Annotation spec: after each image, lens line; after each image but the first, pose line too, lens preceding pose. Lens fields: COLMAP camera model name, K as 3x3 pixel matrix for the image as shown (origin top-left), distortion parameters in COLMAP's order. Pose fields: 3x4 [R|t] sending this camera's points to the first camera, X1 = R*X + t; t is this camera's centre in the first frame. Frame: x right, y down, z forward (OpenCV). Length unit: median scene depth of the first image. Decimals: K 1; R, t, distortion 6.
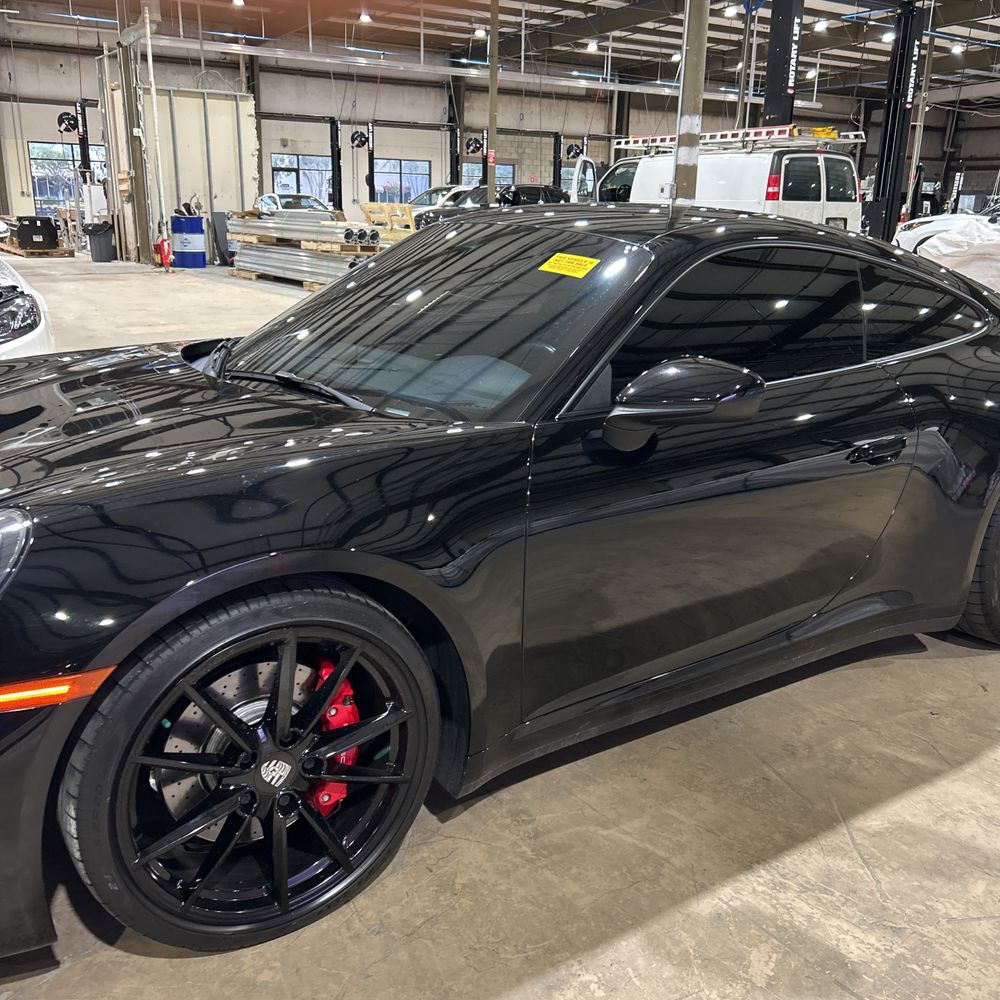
lens RADIAL K [[994.0, 0, 494.1], [0, 994.0, 507.8], [0, 0, 1]] dist [0.016983, -0.006924]
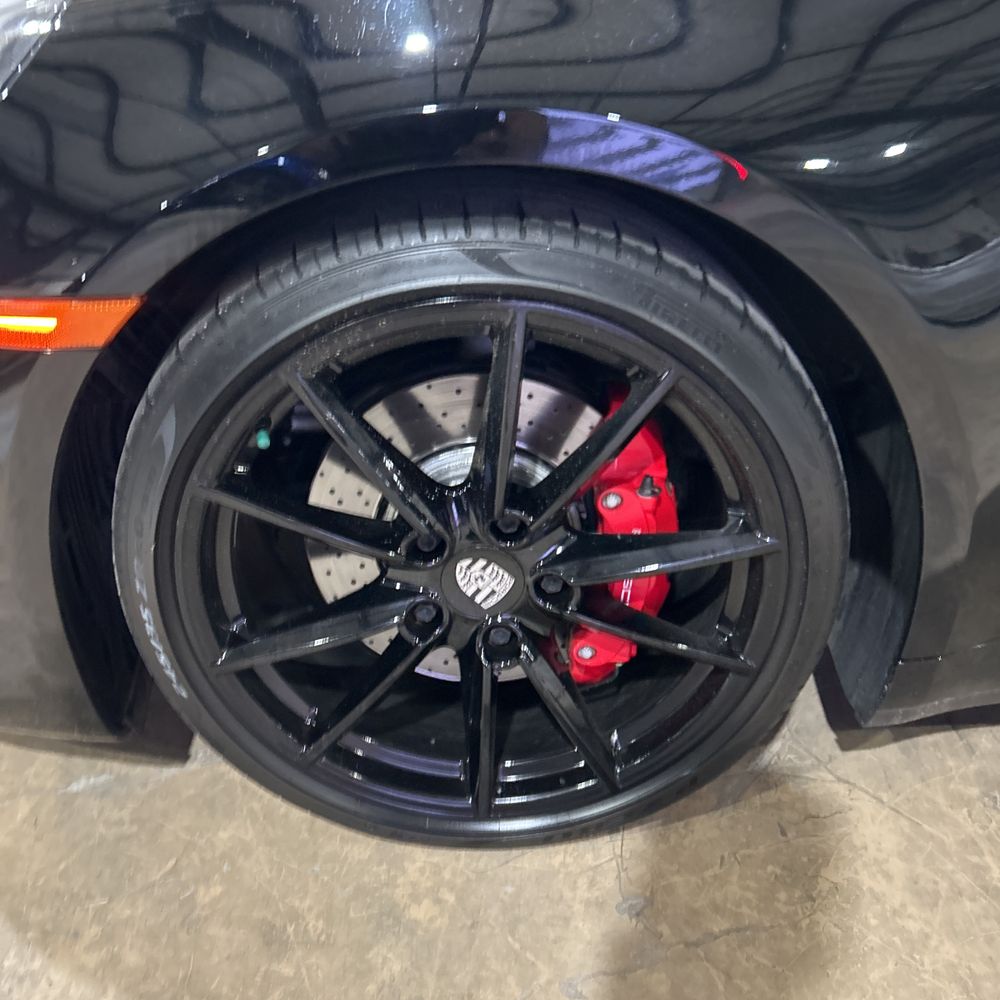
lens RADIAL K [[1024.1, 0, 460.9], [0, 1024.1, 505.0], [0, 0, 1]] dist [0.093039, -0.111242]
pose [[0.836133, 0.226694, -0.499491, 0.032606], [-0.126842, 0.965831, 0.226013, 0.089276], [0.533660, -0.125620, 0.836317, 0.470878]]
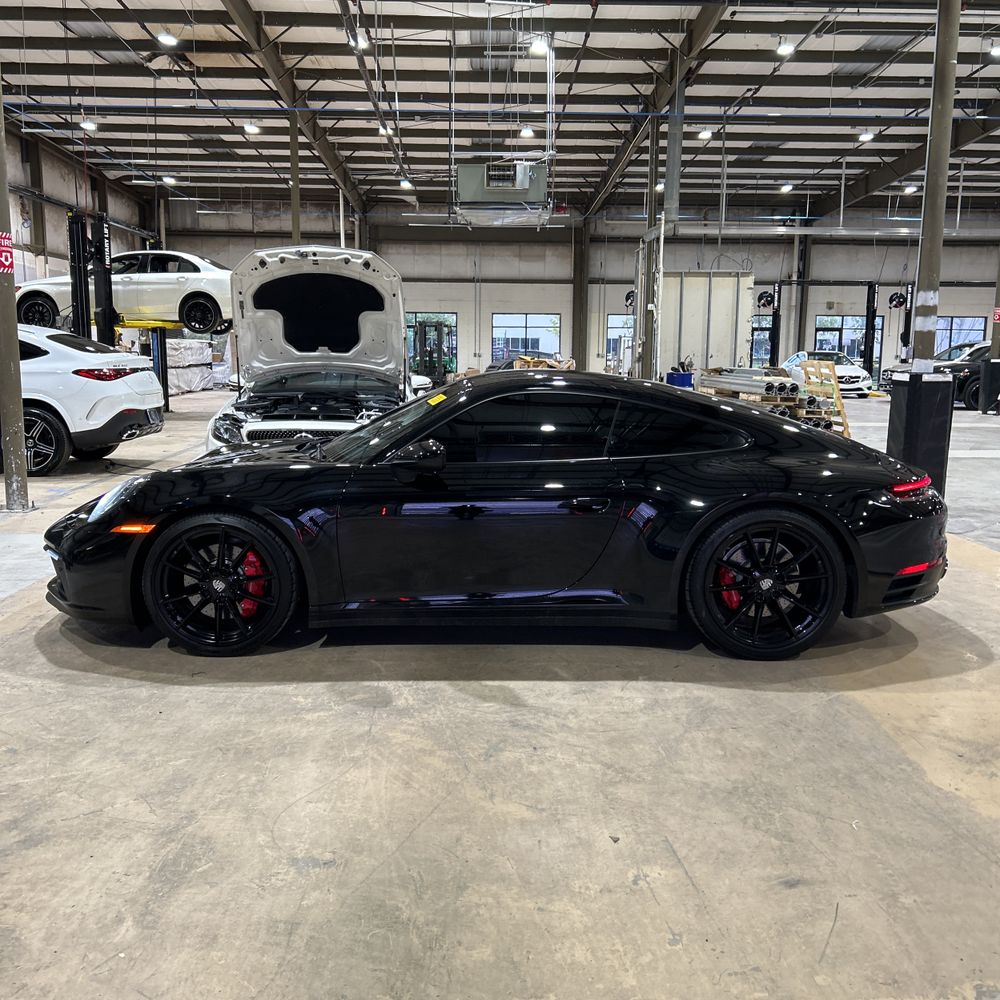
lens RADIAL K [[977.3, 0, 500.1], [0, 977.3, 513.3], [0, 0, 1]] dist [0.010246, -0.016449]
pose [[0.842134, 0.073595, -0.534223, 1.514326], [-0.148053, 0.984131, -0.097812, 0.194858], [0.518547, 0.161464, 0.839666, -0.677405]]
